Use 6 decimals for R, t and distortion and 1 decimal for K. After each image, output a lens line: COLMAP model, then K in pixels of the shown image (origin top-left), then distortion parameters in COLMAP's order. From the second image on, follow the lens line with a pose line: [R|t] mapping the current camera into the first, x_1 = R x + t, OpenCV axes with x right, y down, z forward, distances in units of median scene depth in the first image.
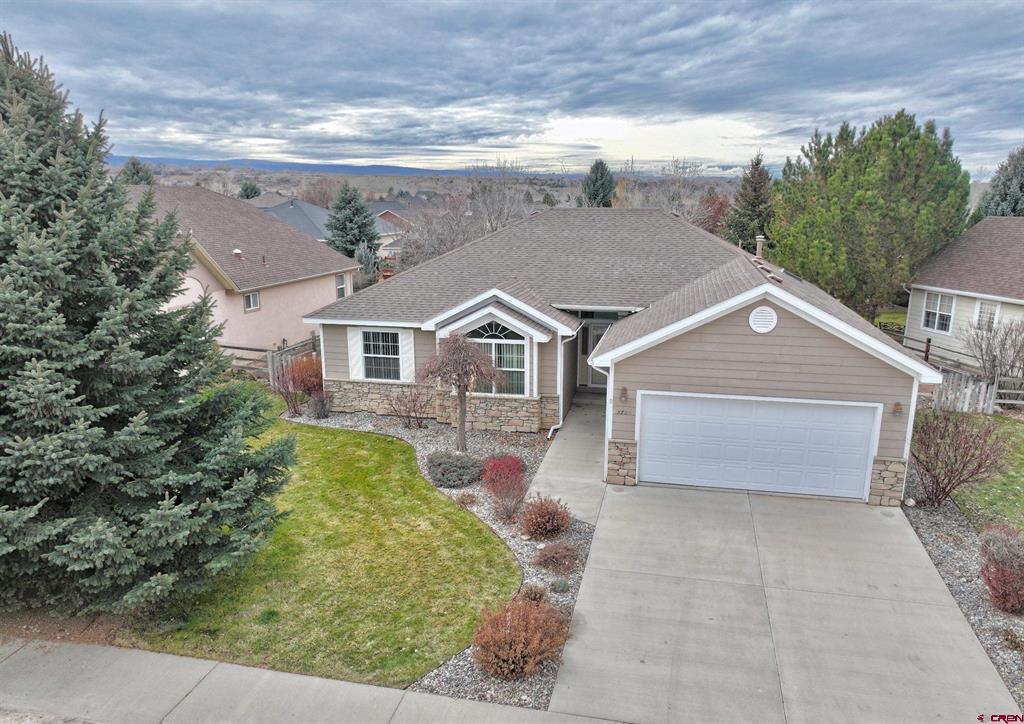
lens RADIAL K [[775.6, 0, 535.1], [0, 775.6, 354.1], [0, 0, 1]] dist [-0.001965, 0.027150]
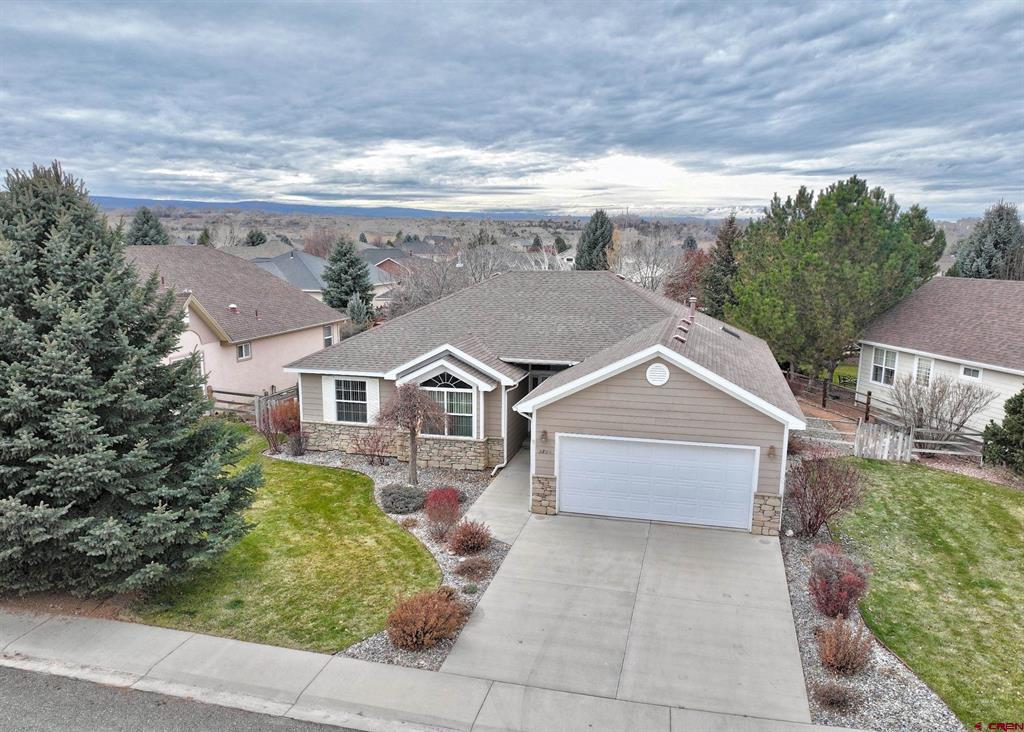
lens RADIAL K [[810.9, 0, 512.0], [0, 810.9, 366.0], [0, 0, 1]] dist [0.010722, 0.003566]
pose [[0.998872, 0.010025, -0.046417, 0.127335], [-0.012114, 0.998916, -0.044950, 0.001403], [0.045916, 0.045461, 0.997910, -0.249387]]
